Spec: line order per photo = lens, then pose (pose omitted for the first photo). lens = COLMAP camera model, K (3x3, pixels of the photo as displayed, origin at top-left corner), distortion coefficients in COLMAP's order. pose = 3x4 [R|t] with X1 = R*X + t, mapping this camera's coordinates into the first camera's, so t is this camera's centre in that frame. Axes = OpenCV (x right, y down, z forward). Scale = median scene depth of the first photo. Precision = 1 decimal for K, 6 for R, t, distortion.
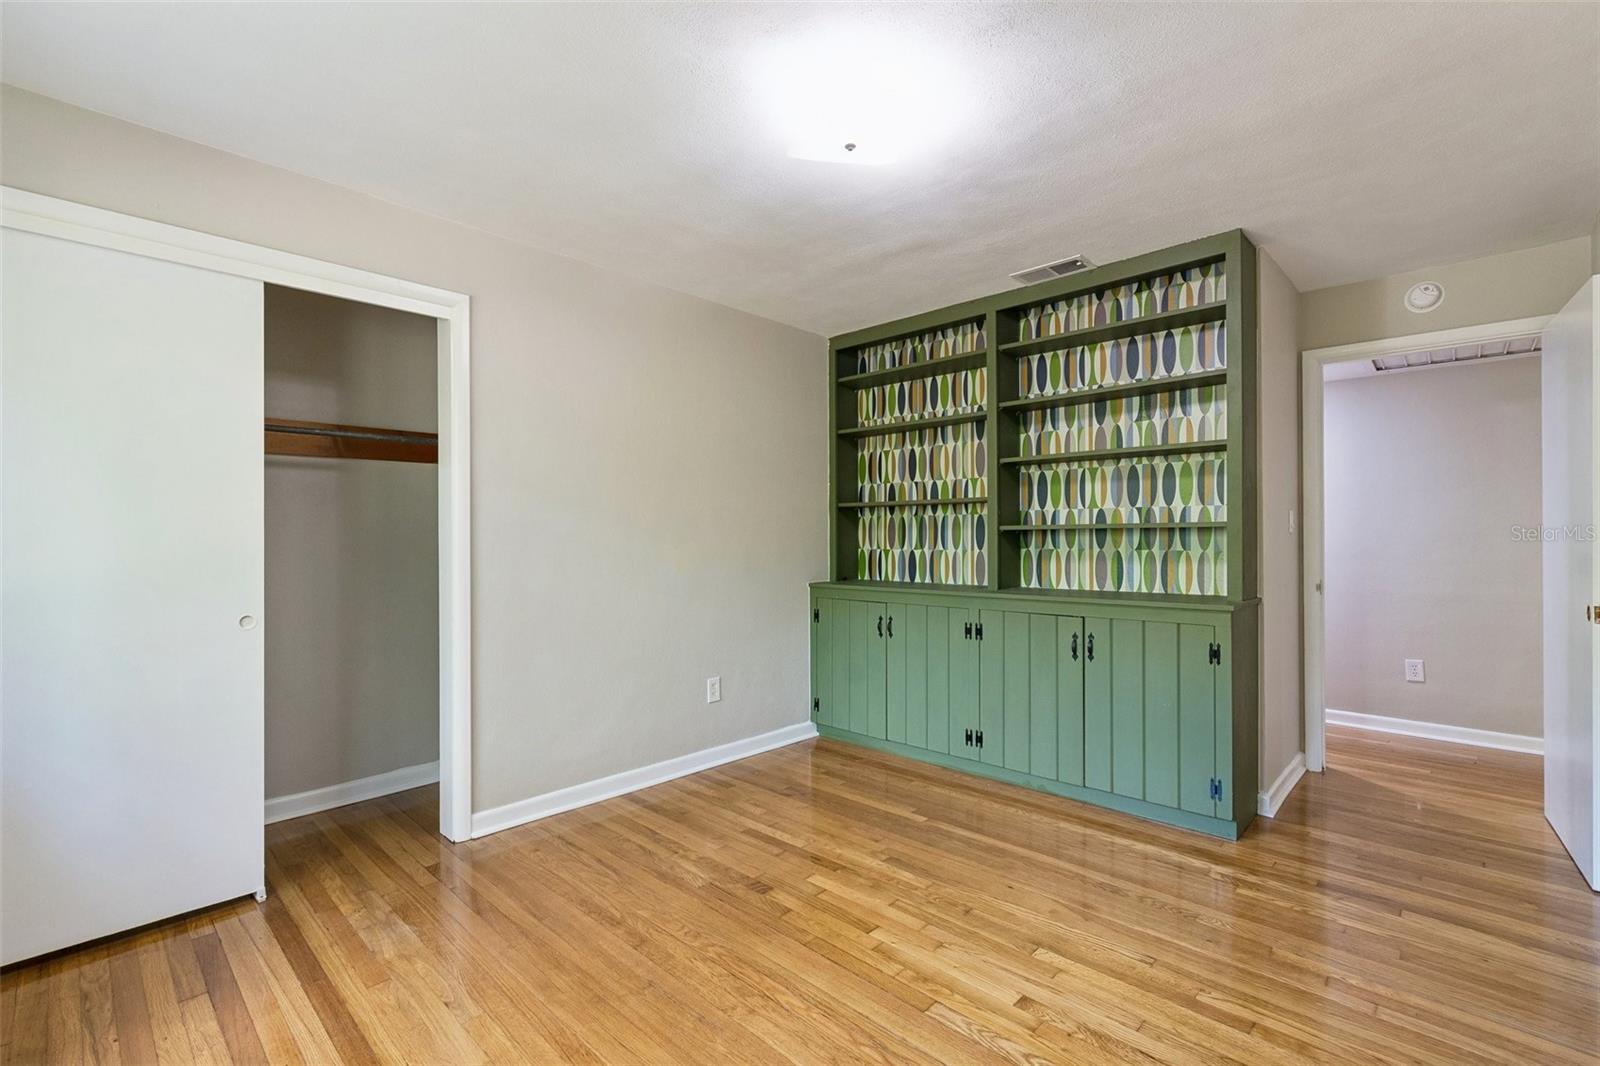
lens RADIAL K [[711.5, 0, 802.4], [0, 711.5, 533.4], [0, 0, 1]] dist [0.000252, 0.000014]
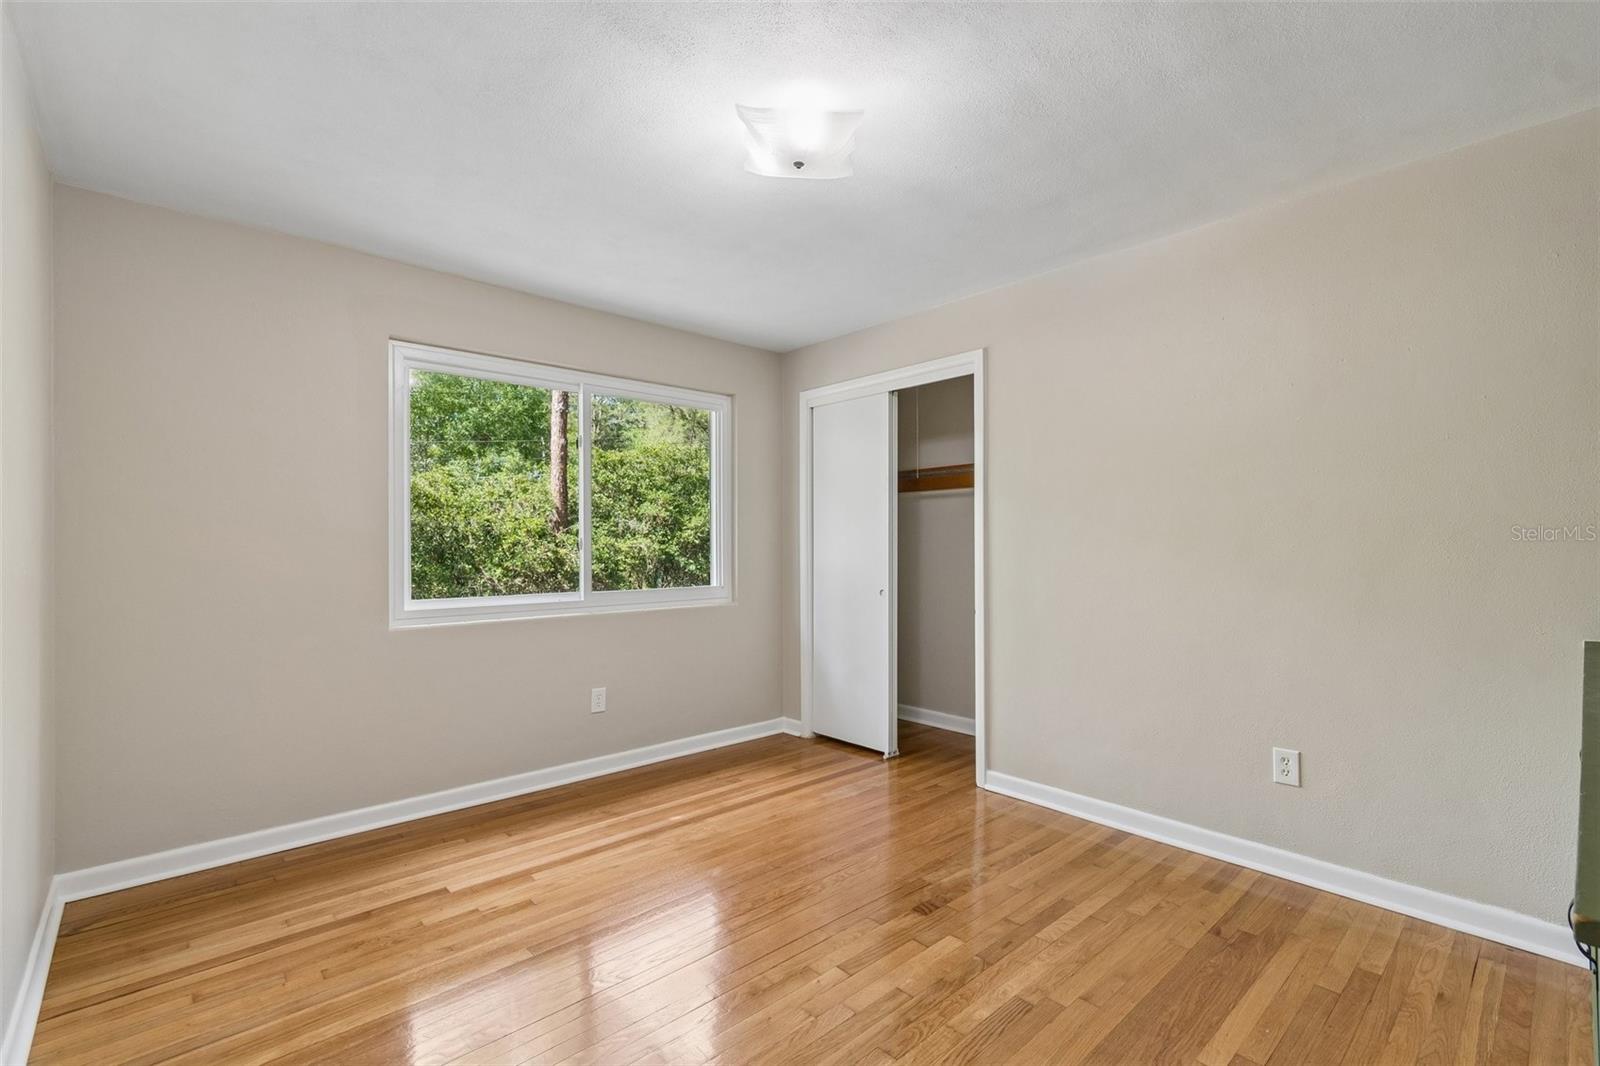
lens RADIAL K [[711.5, 0, 804.3], [0, 711.5, 534.4], [0, 0, 1]] dist [0.000252, 0.000014]
pose [[-0.059165, -0.004561, -0.998238, 0.779279], [0.004766, 0.999977, -0.004852, -0.006447], [0.998237, -0.005045, -0.059142, 0.758254]]
